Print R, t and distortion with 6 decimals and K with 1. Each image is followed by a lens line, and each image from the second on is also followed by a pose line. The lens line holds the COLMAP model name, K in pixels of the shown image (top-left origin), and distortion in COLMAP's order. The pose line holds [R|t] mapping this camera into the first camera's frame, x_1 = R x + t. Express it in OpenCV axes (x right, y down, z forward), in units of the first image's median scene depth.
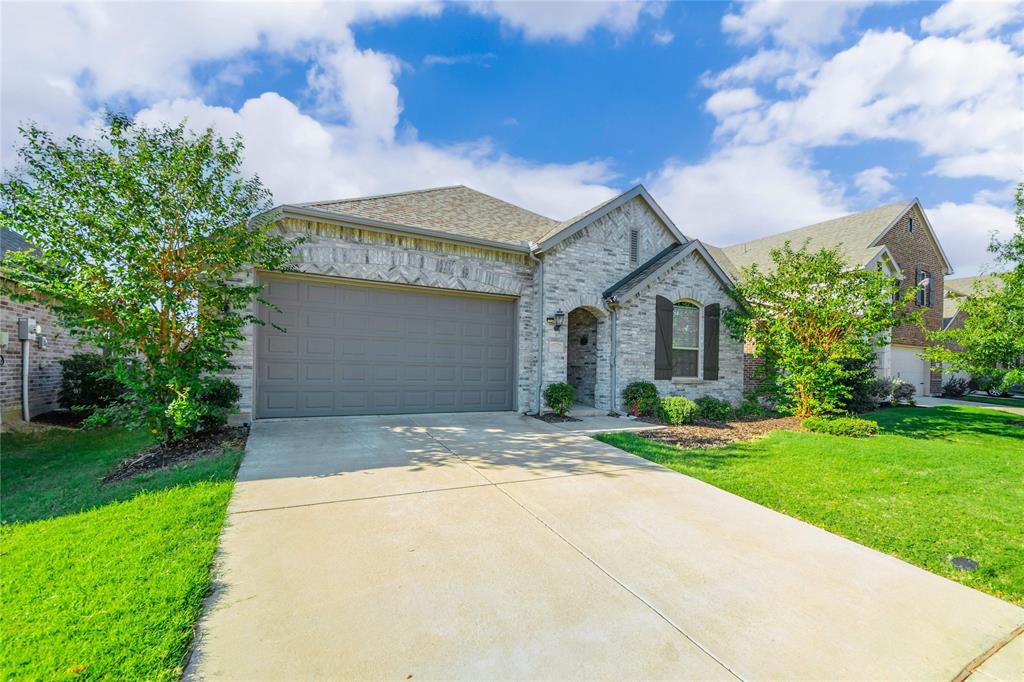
lens RADIAL K [[422.1, 0, 525.5], [0, 422.1, 338.8], [0, 0, 1]] dist [-0.000979, -0.000377]
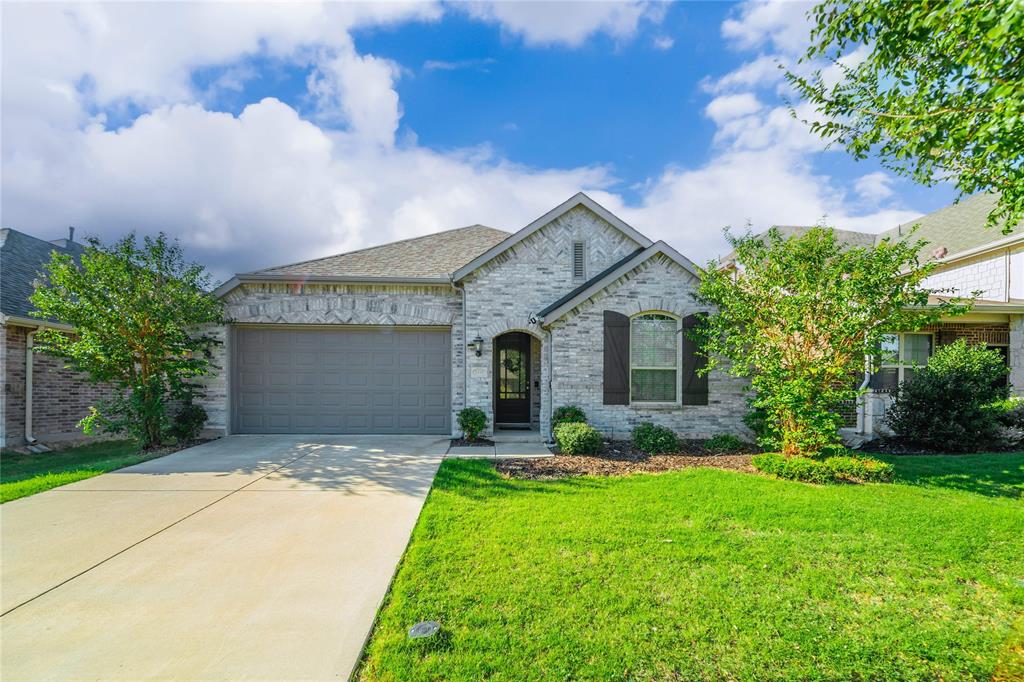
lens RADIAL K [[412.0, 0, 512.0], [0, 412.0, 364.1], [0, 0, 1]] dist [-0.000598, -0.000041]
pose [[0.904449, -0.045980, -0.424096, 0.557363], [0.042019, 0.998942, -0.018694, 0.020814], [0.424507, -0.000912, 0.905424, 0.136232]]
